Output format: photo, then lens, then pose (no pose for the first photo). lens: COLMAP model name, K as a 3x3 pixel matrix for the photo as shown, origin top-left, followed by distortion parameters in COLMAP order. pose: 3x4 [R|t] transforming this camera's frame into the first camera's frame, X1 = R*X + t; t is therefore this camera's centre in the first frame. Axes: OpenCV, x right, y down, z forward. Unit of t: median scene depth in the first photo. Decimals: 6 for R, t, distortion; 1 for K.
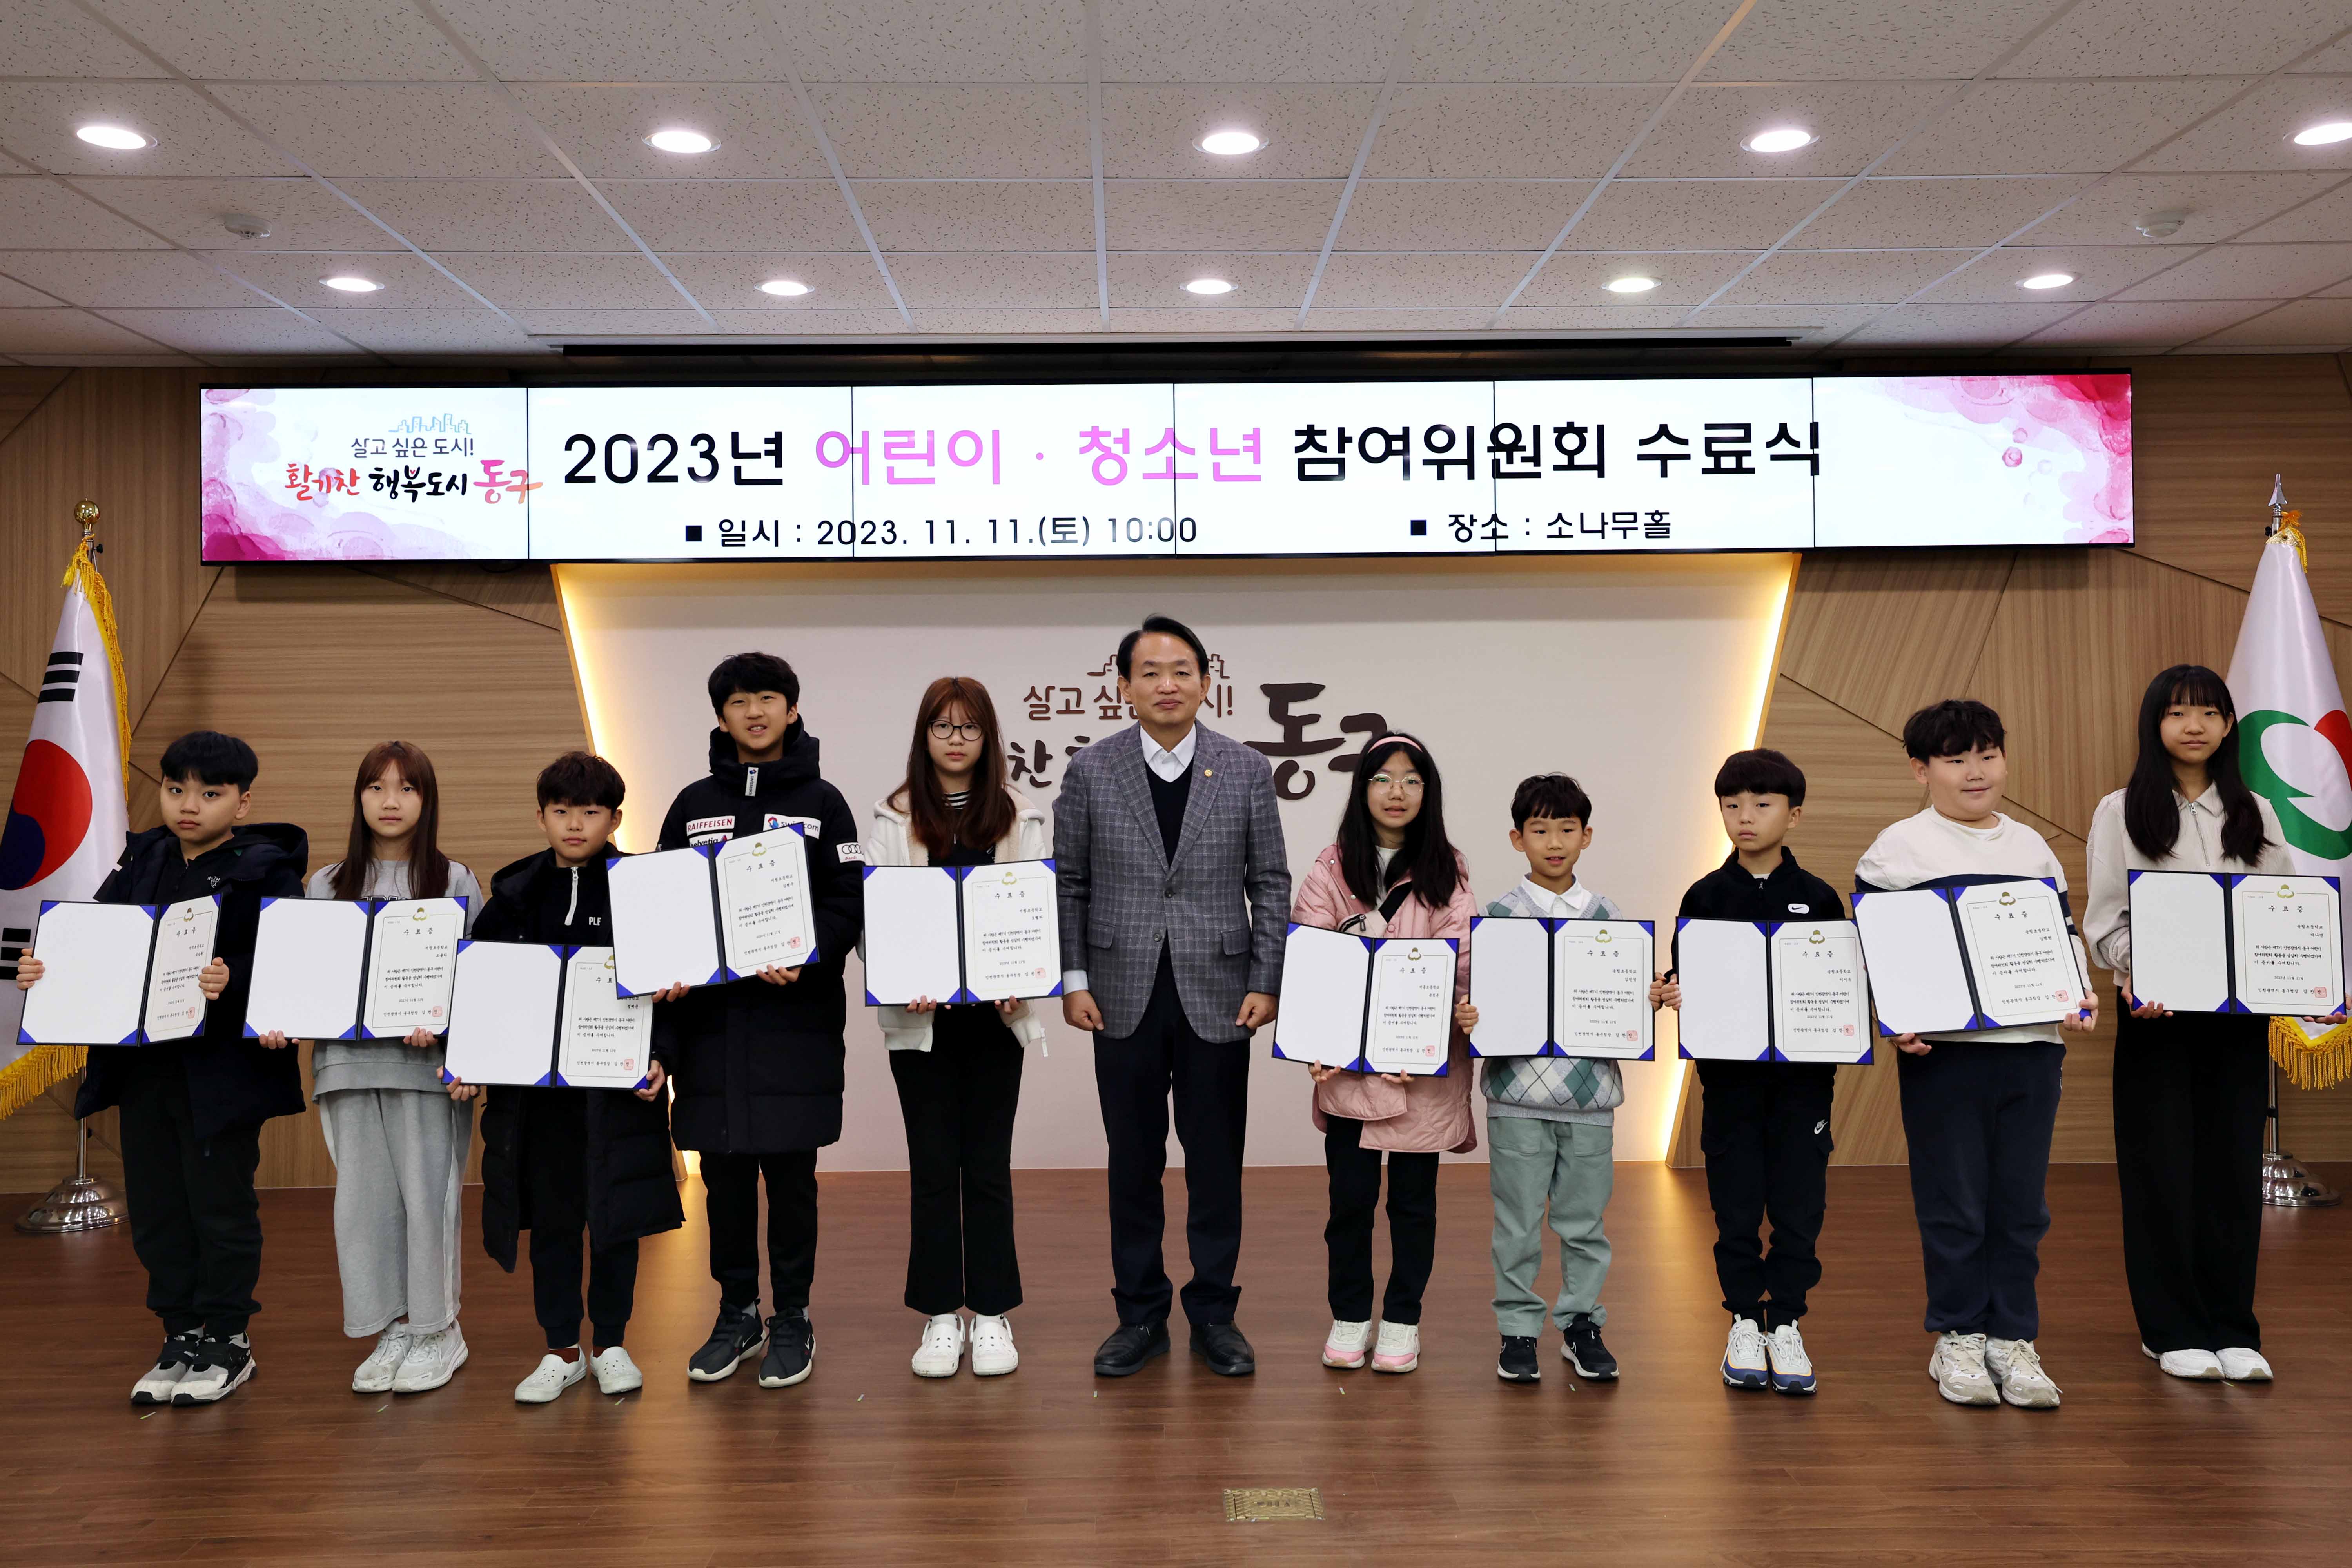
lens RADIAL K [[1819.9, 0, 1170.8], [0, 1819.9, 713.0], [0, 0, 1]] dist [-0.000006, 0.050314]
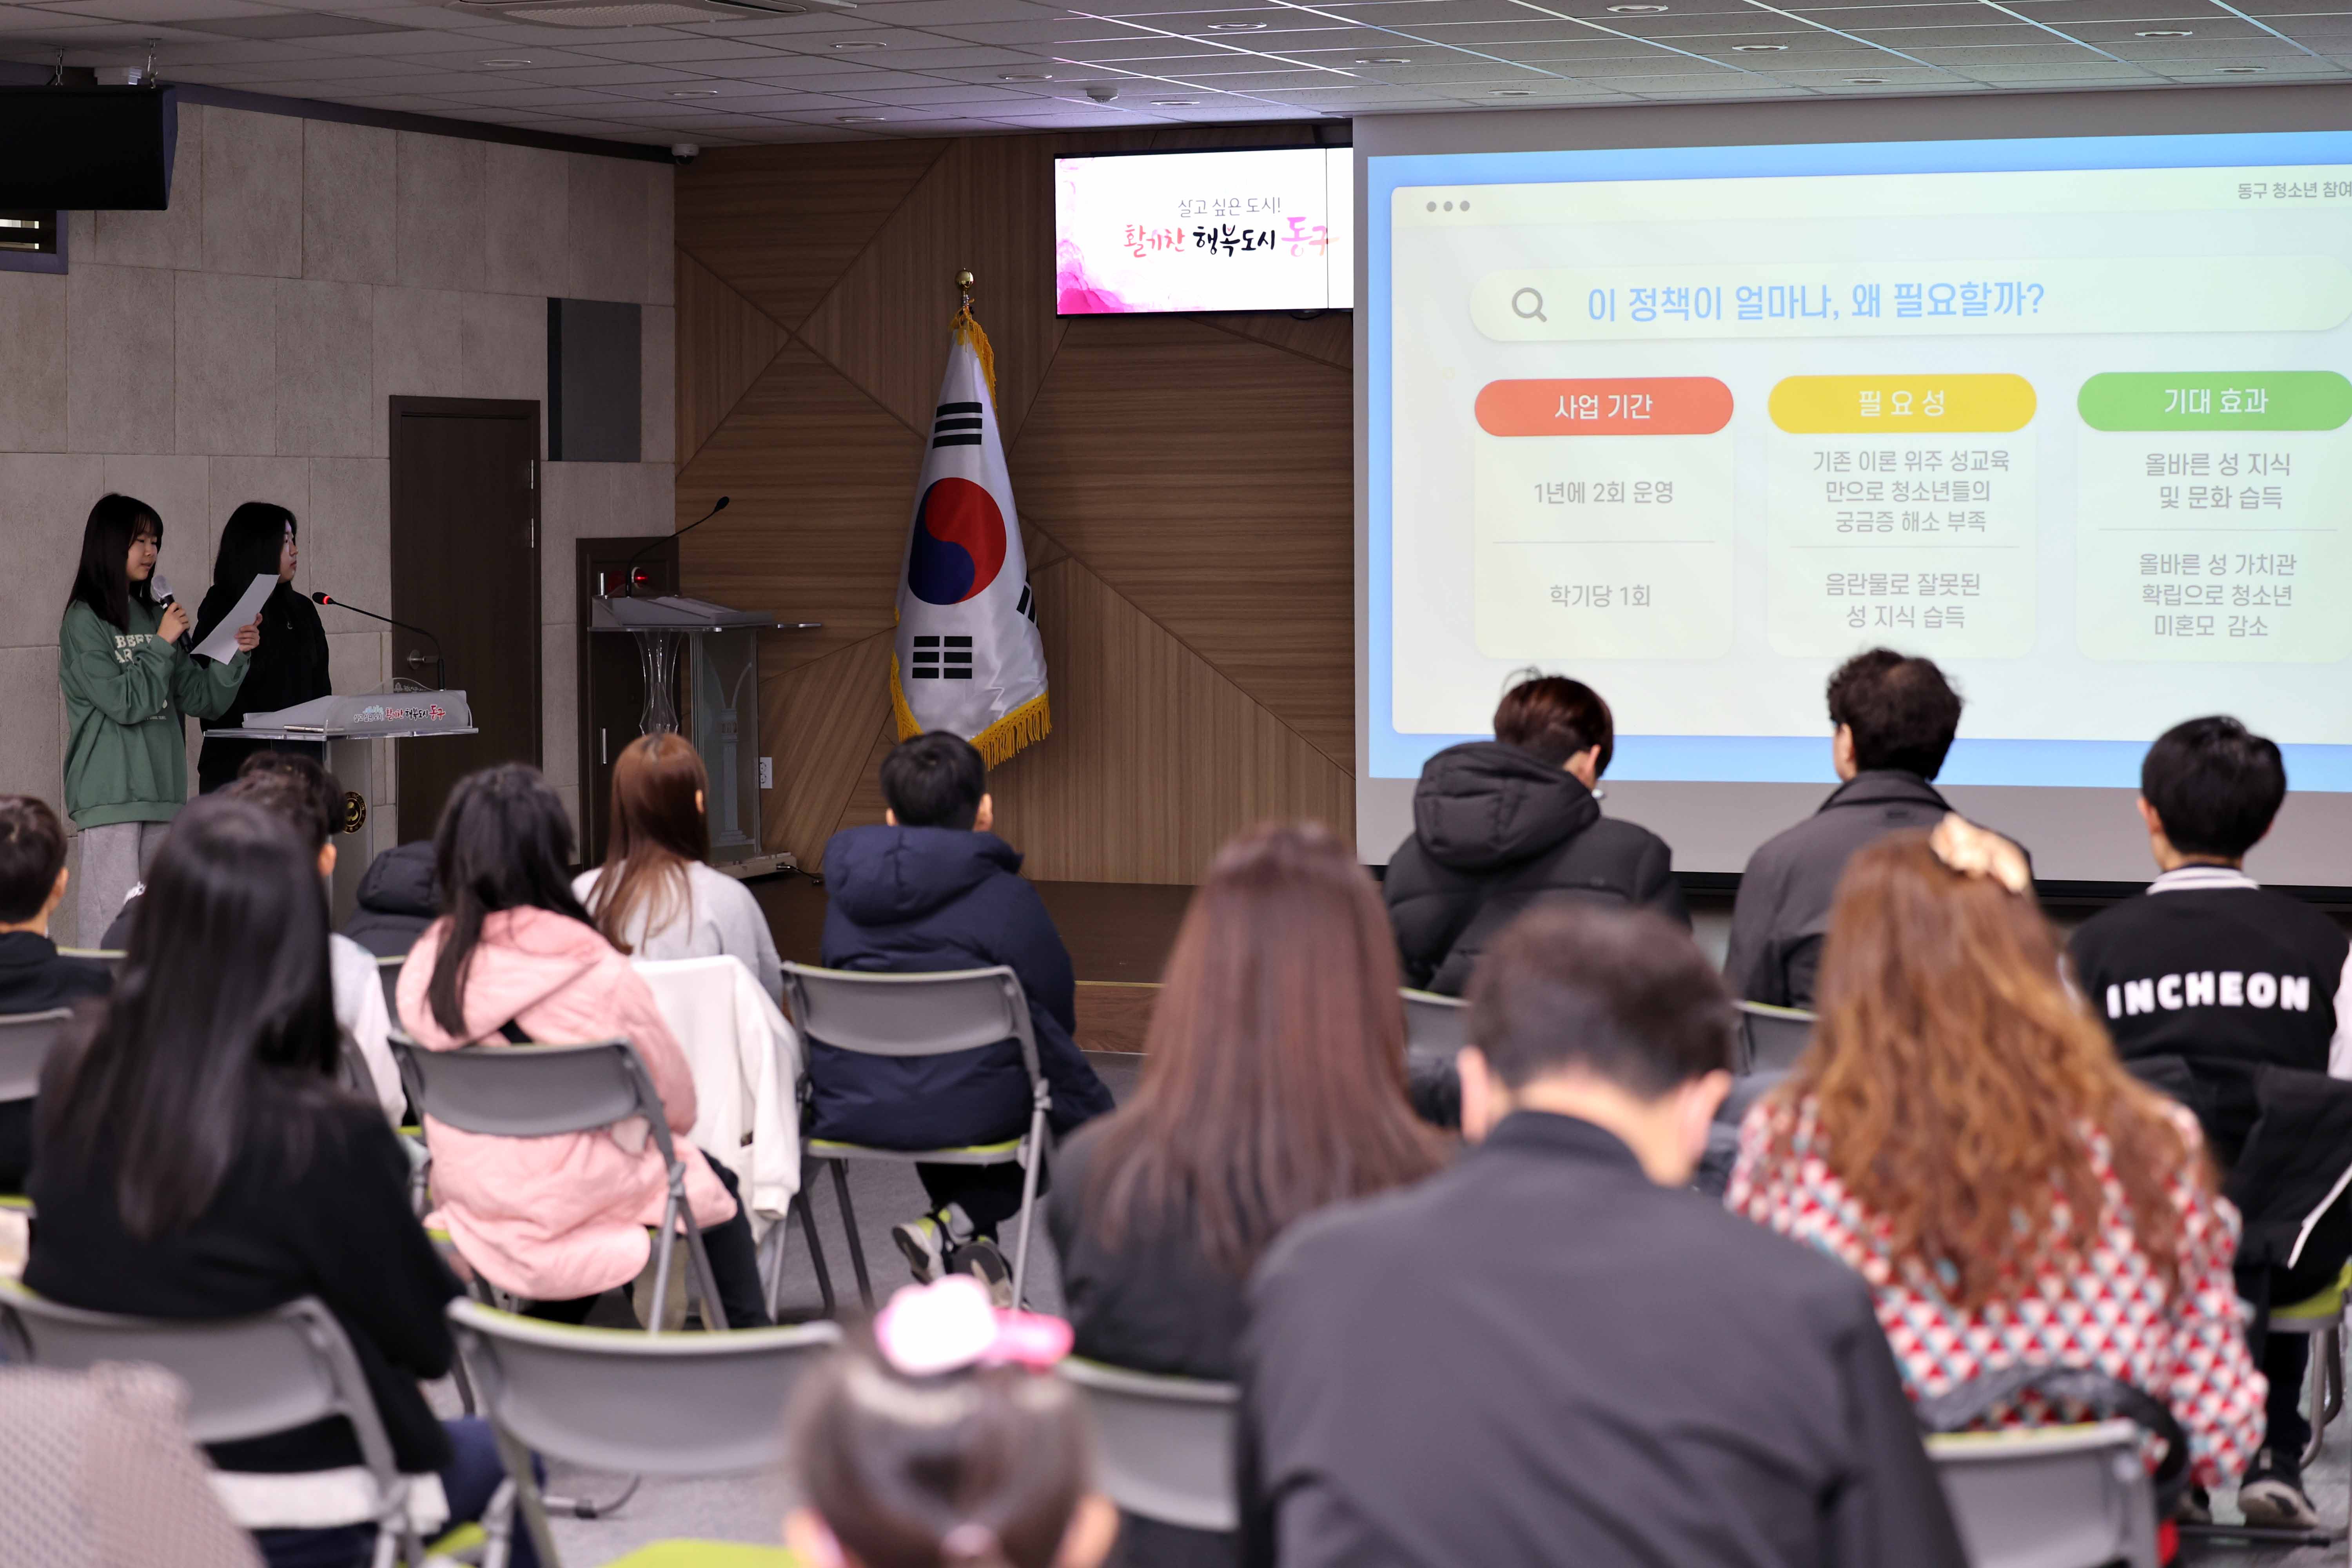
lens RADIAL K [[4904.3, 0, 1127.8], [0, 4904.3, 791.7], [0, 0, 1]] dist [-0.216965, -0.185611]
pose [[0.908426, 0.027403, -0.417148, 0.749901], [0.011775, 0.995776, 0.091056, -0.064235], [0.417881, -0.087630, 0.904266, -1.680600]]
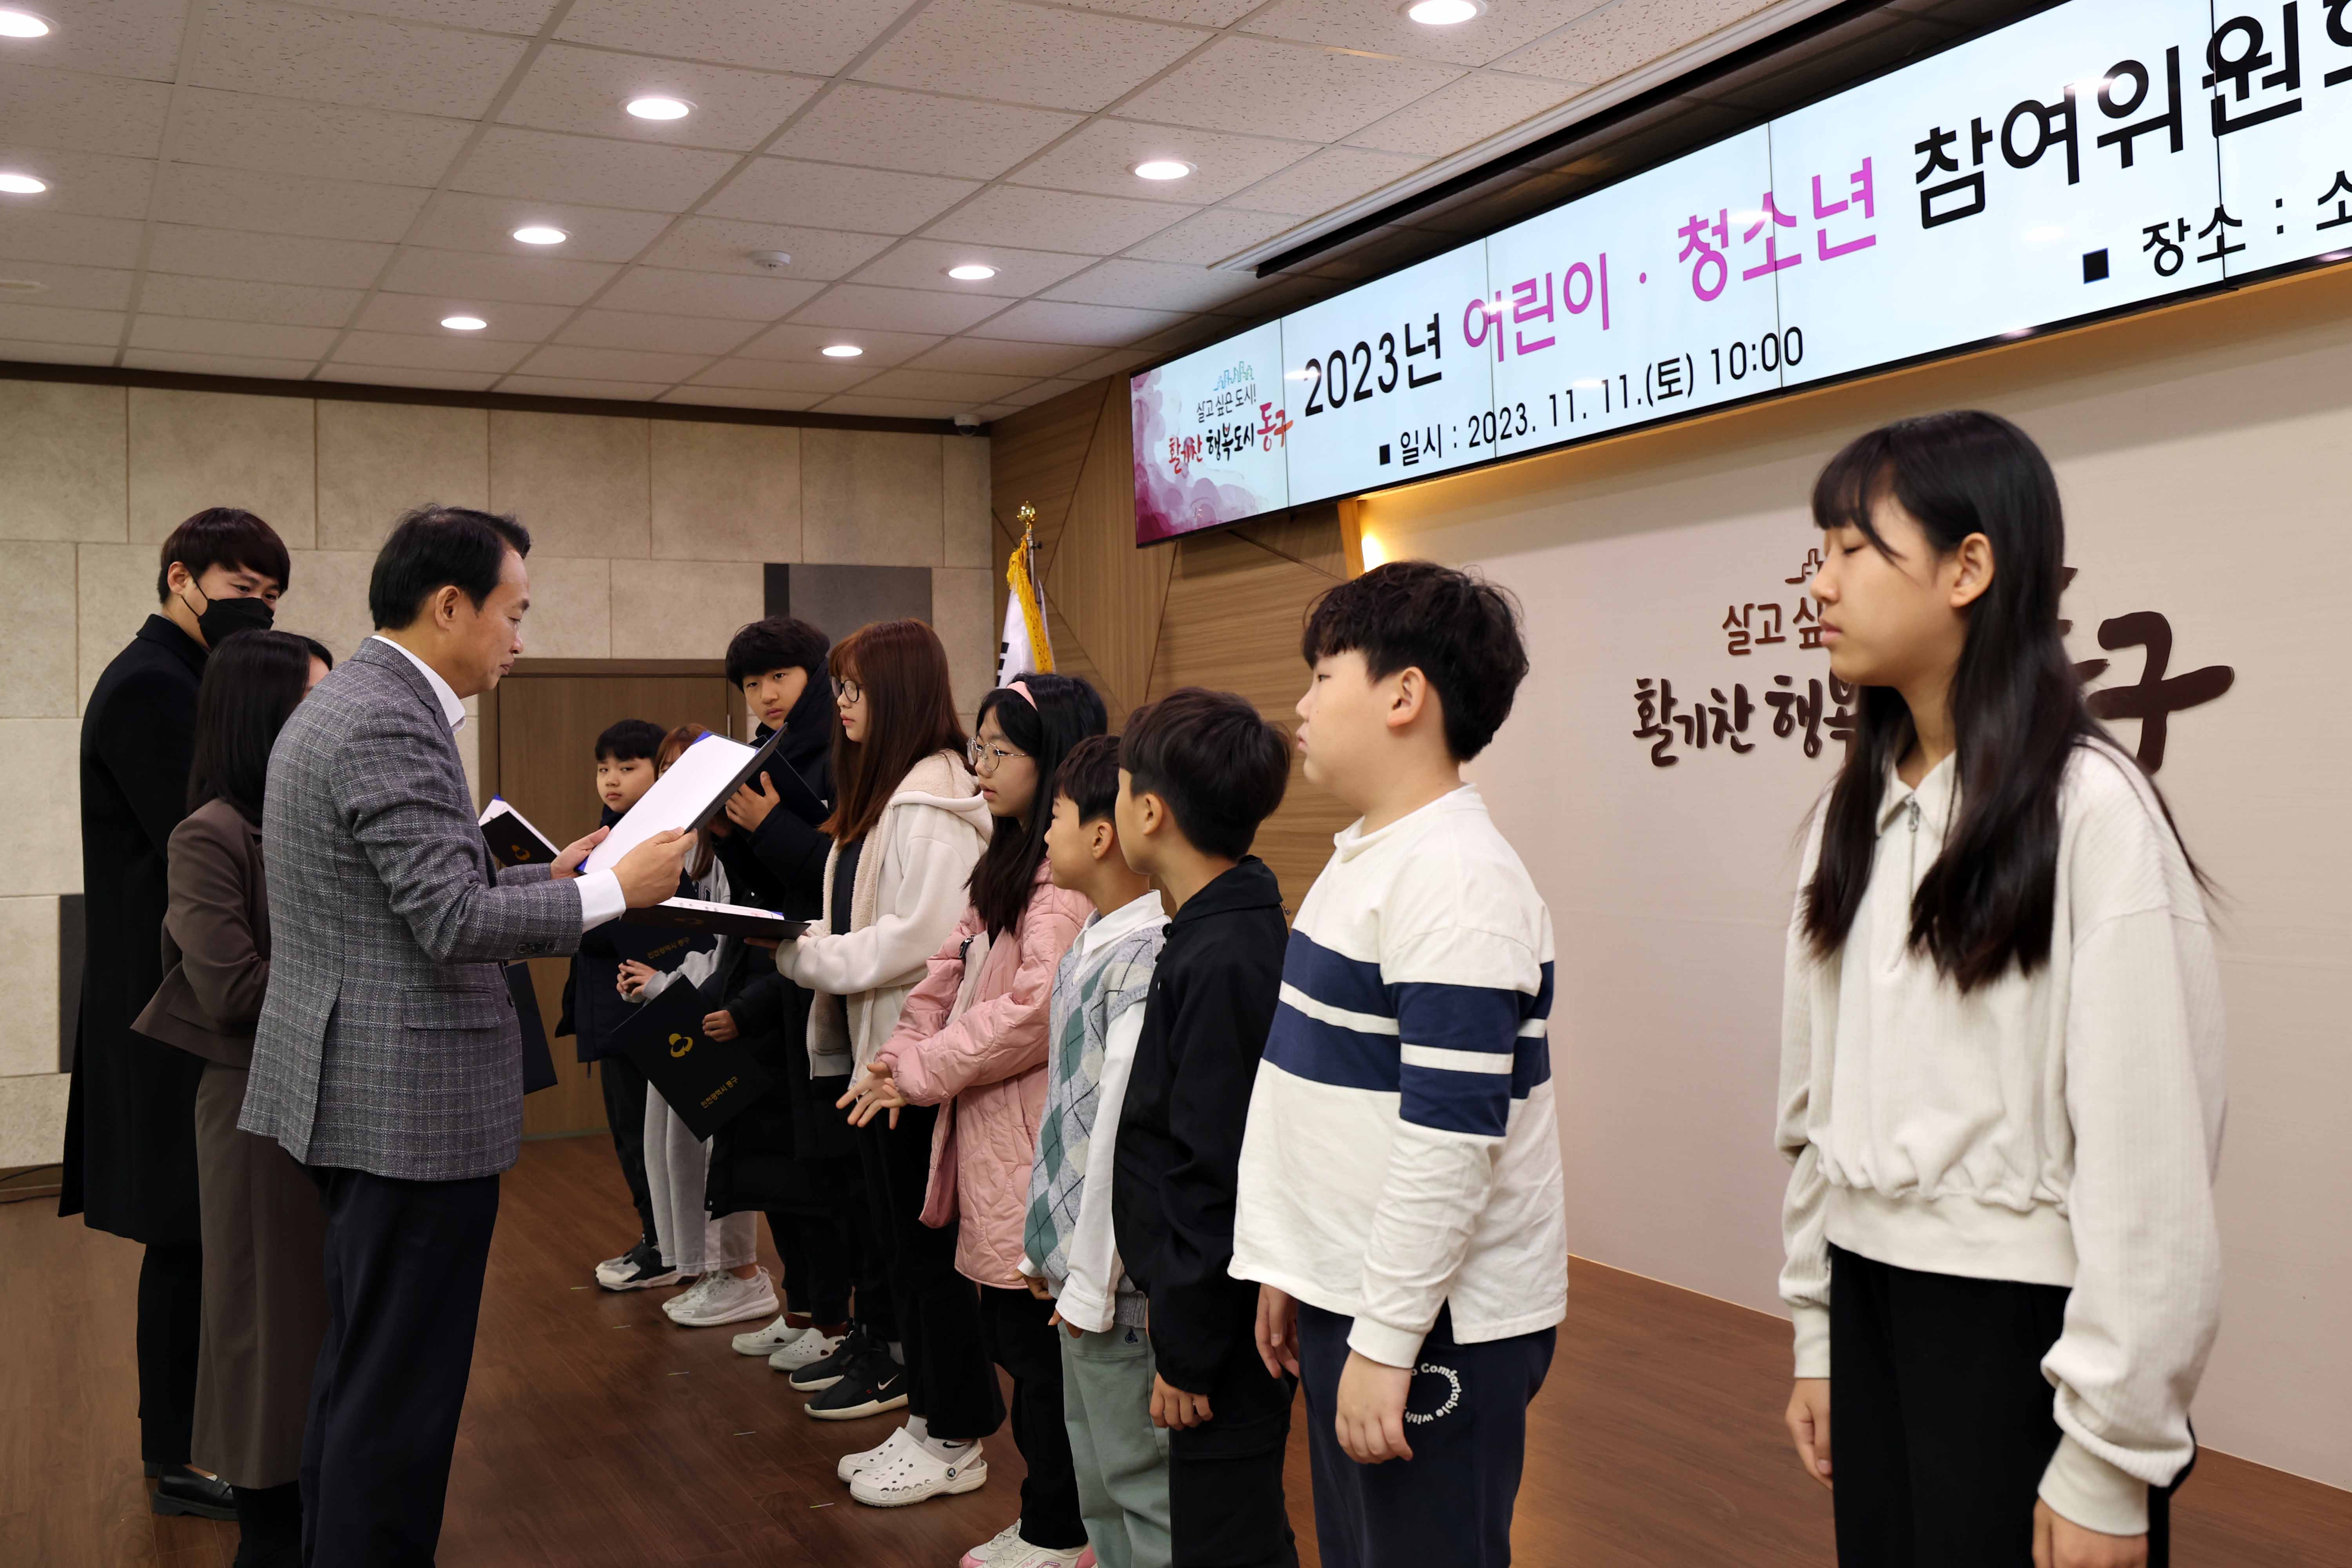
lens RADIAL K [[2230.6, 0, 1188.0], [0, 2230.6, 721.3], [0, 0, 1]] dist [0.013416, 0.082624]
pose [[0.440458, -0.023380, -0.897469, 0.612613], [0.048952, 0.998799, -0.001995, 0.021098], [0.896438, -0.043054, 0.441074, 0.460289]]
